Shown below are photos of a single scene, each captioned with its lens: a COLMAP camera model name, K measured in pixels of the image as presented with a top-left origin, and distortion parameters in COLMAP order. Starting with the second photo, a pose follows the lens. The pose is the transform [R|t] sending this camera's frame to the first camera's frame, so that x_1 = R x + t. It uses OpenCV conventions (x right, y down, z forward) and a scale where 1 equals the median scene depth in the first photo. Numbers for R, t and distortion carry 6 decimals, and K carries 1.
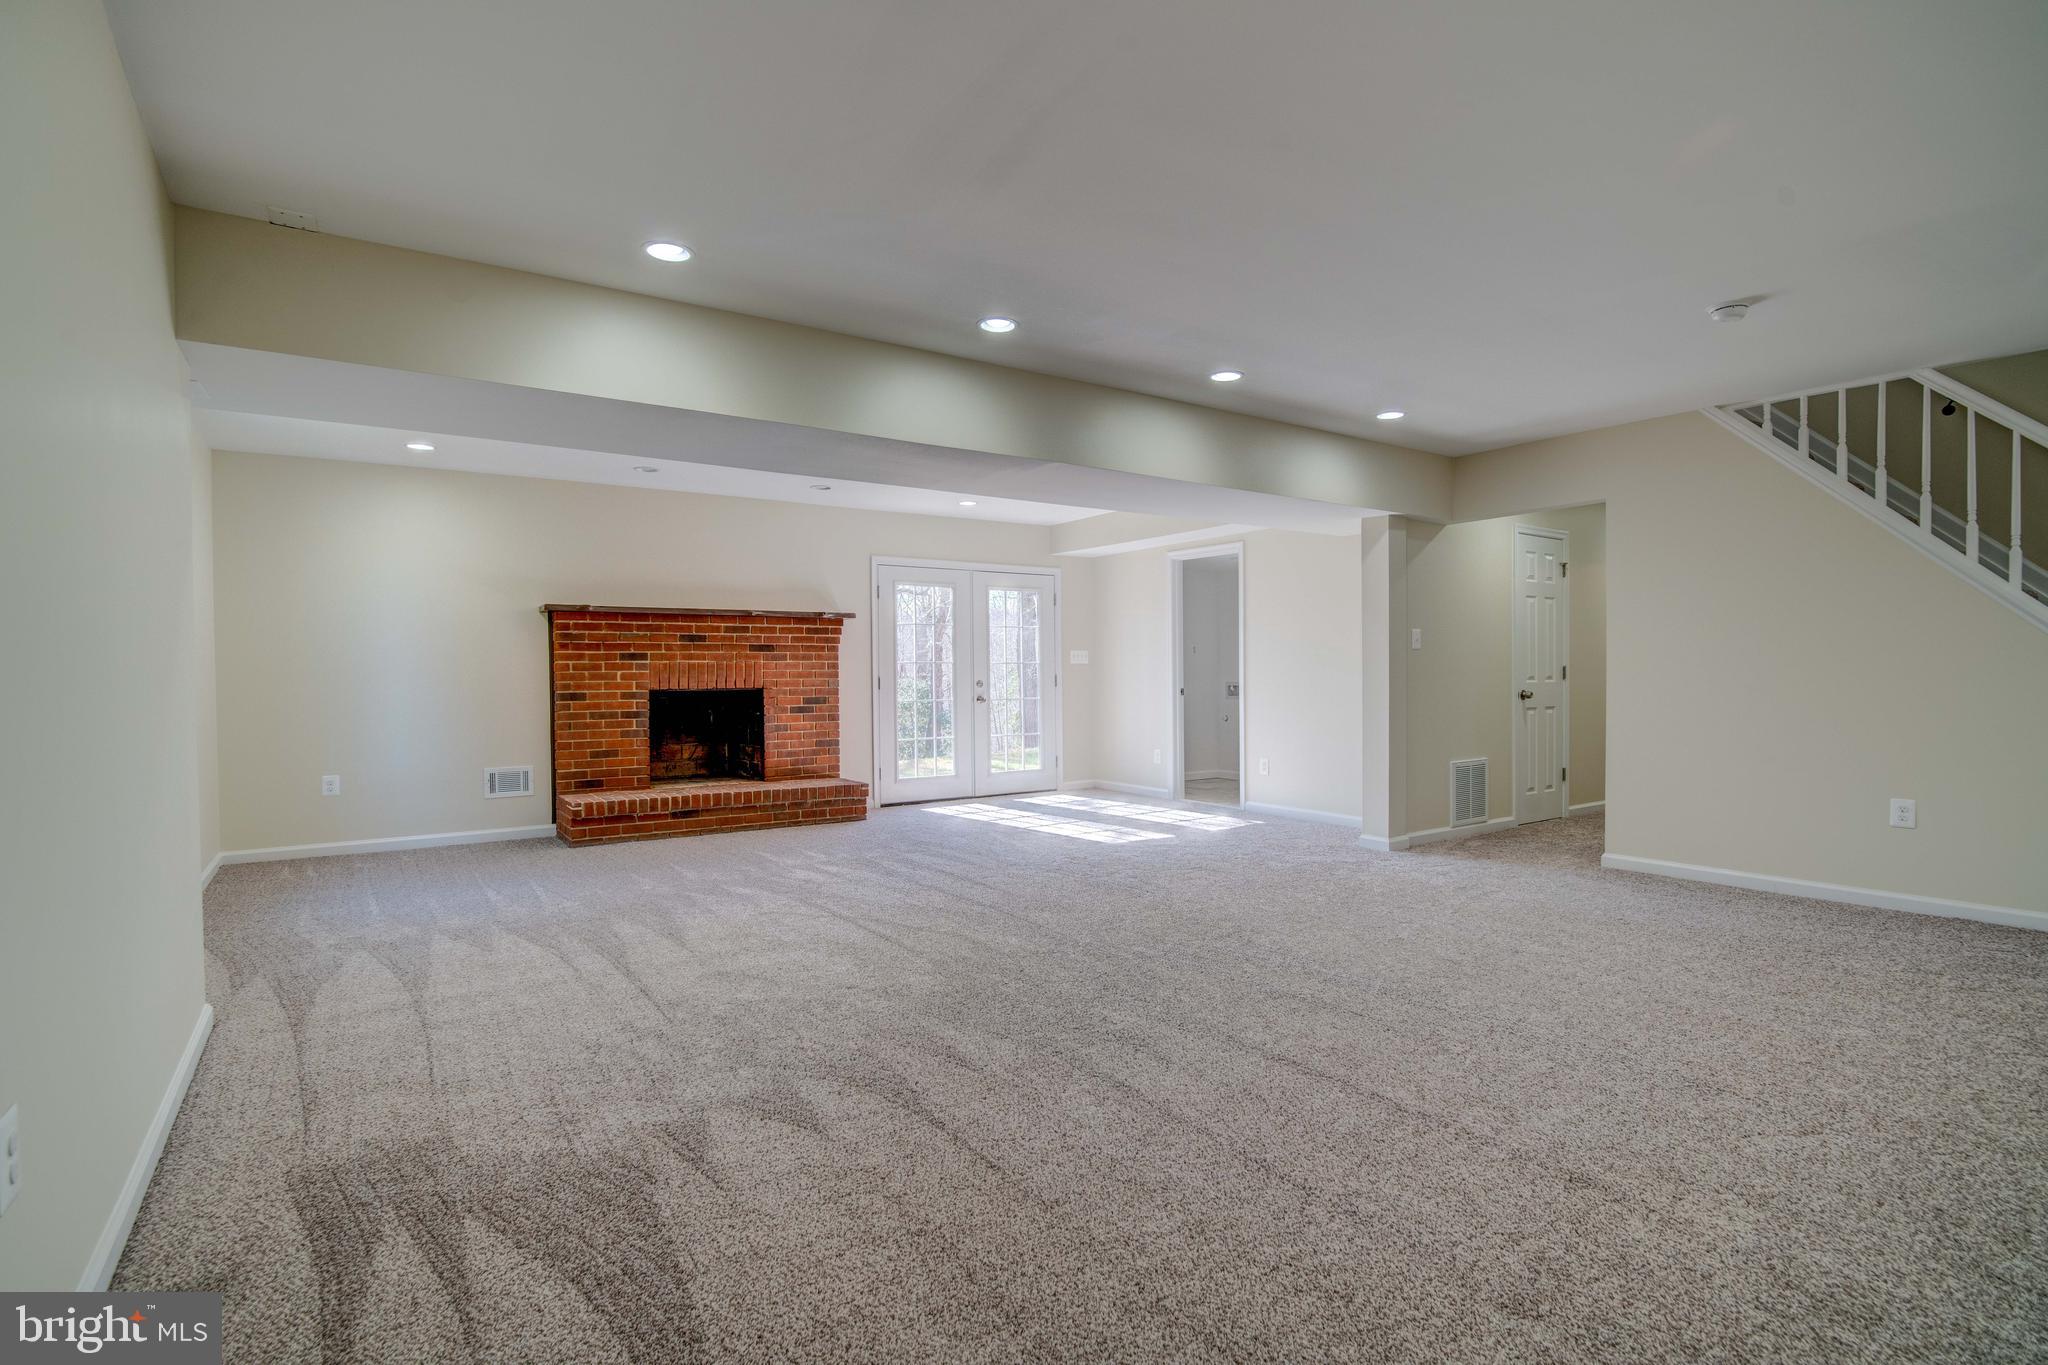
lens RADIAL K [[988.0, 0, 1028.0], [0, 988.0, 695.7], [0, 0, 1]] dist [-0.030277, 0.005233]
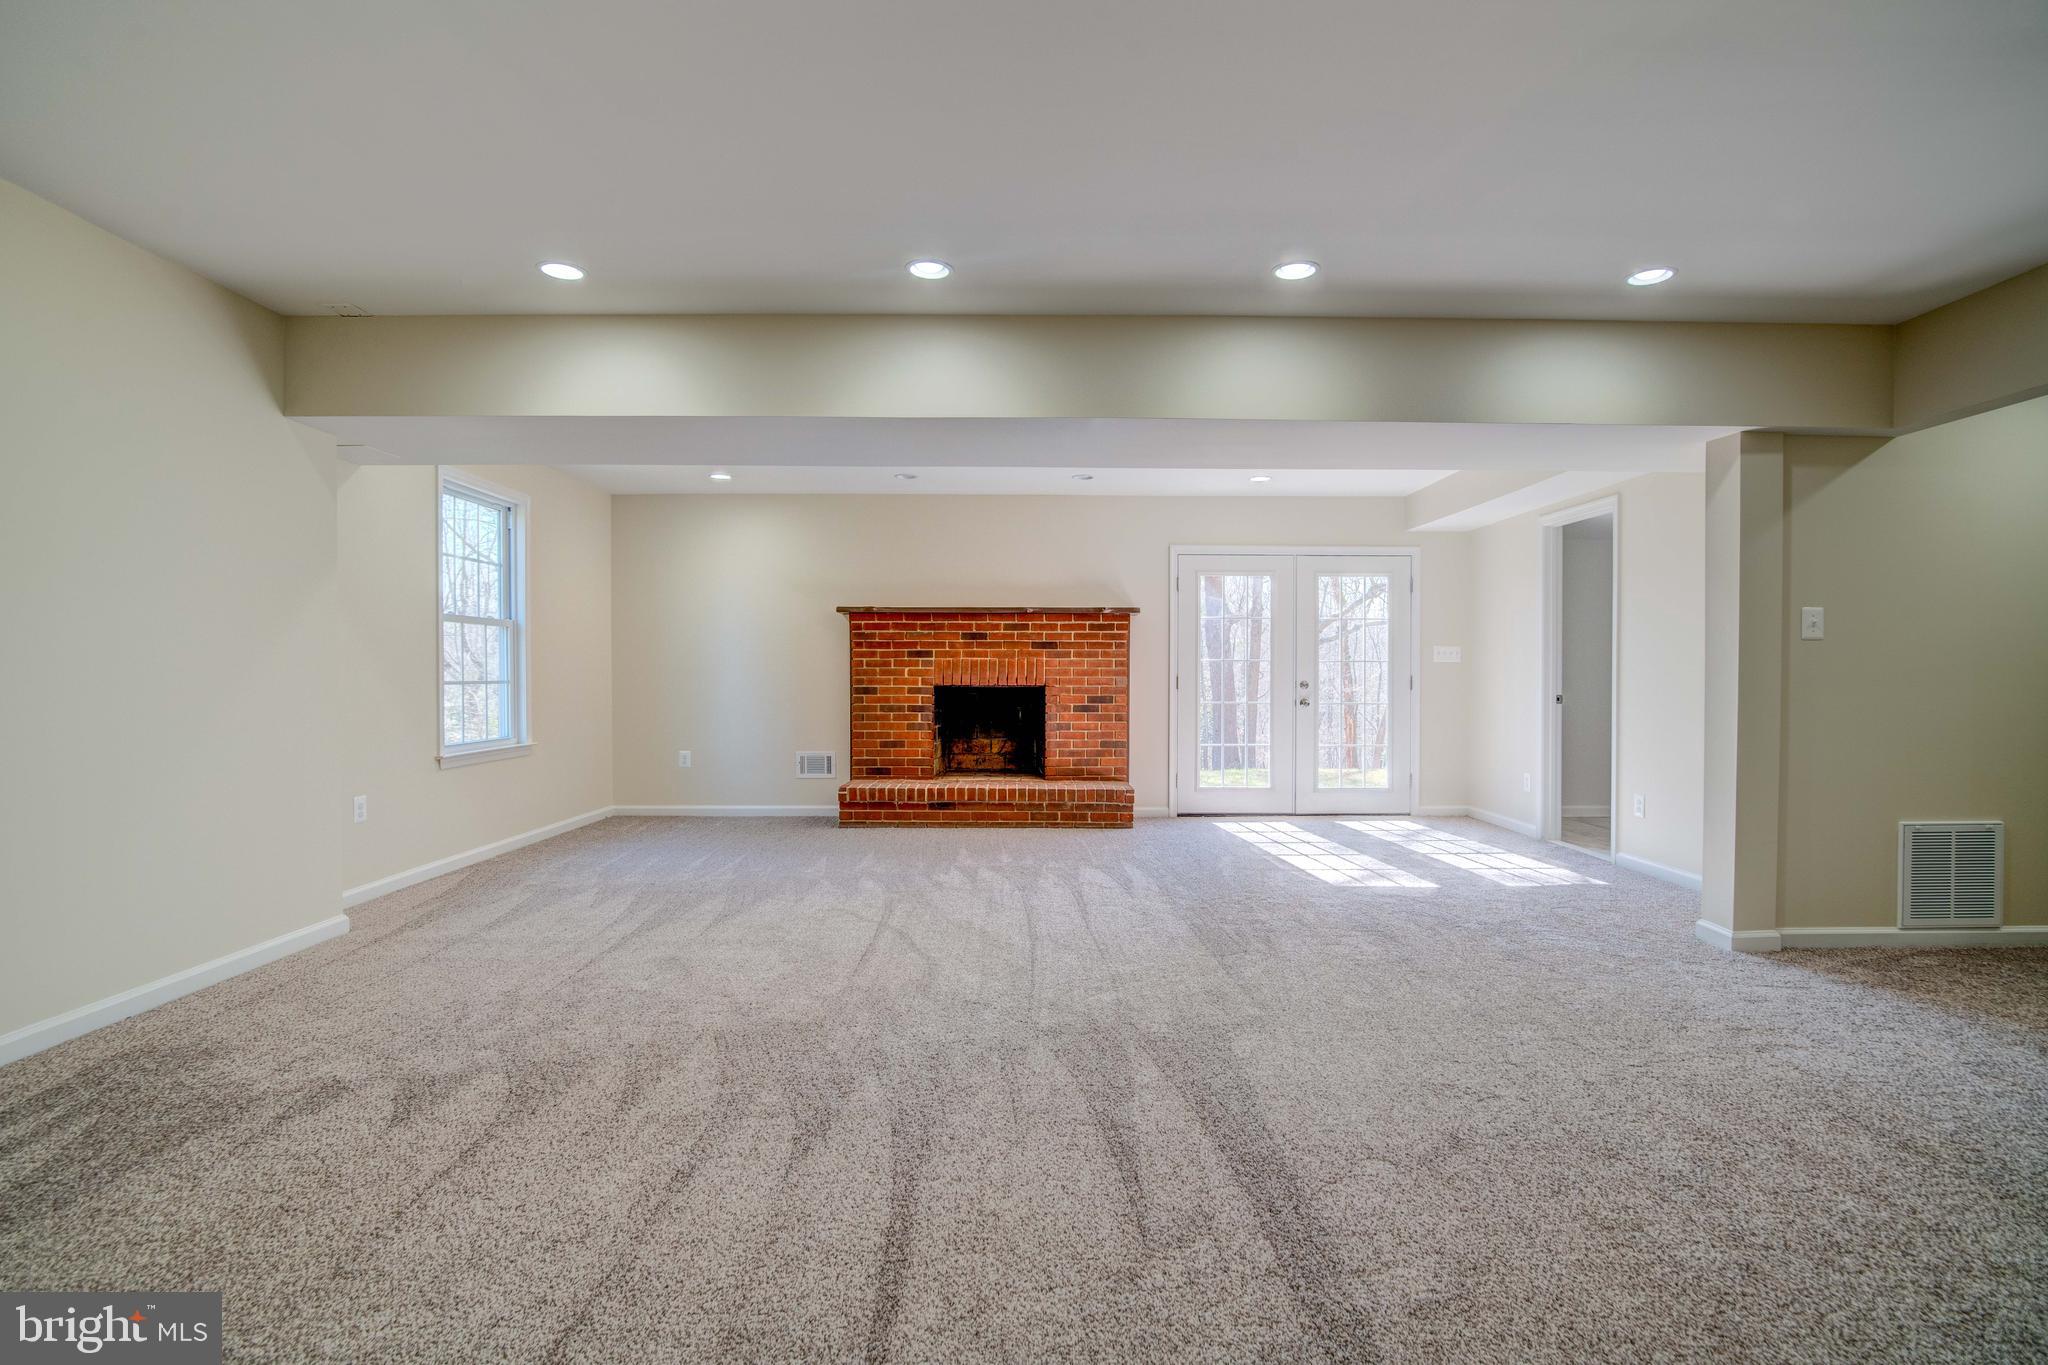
lens RADIAL K [[988.0, 0, 1029.6], [0, 988.0, 674.5], [0, 0, 1]] dist [-0.030277, 0.005233]
pose [[0.830729, 0.008510, -0.556612, 0.298364], [-0.020862, 0.999657, -0.015852, -0.003076], [0.556286, 0.024781, 0.830621, 0.184185]]
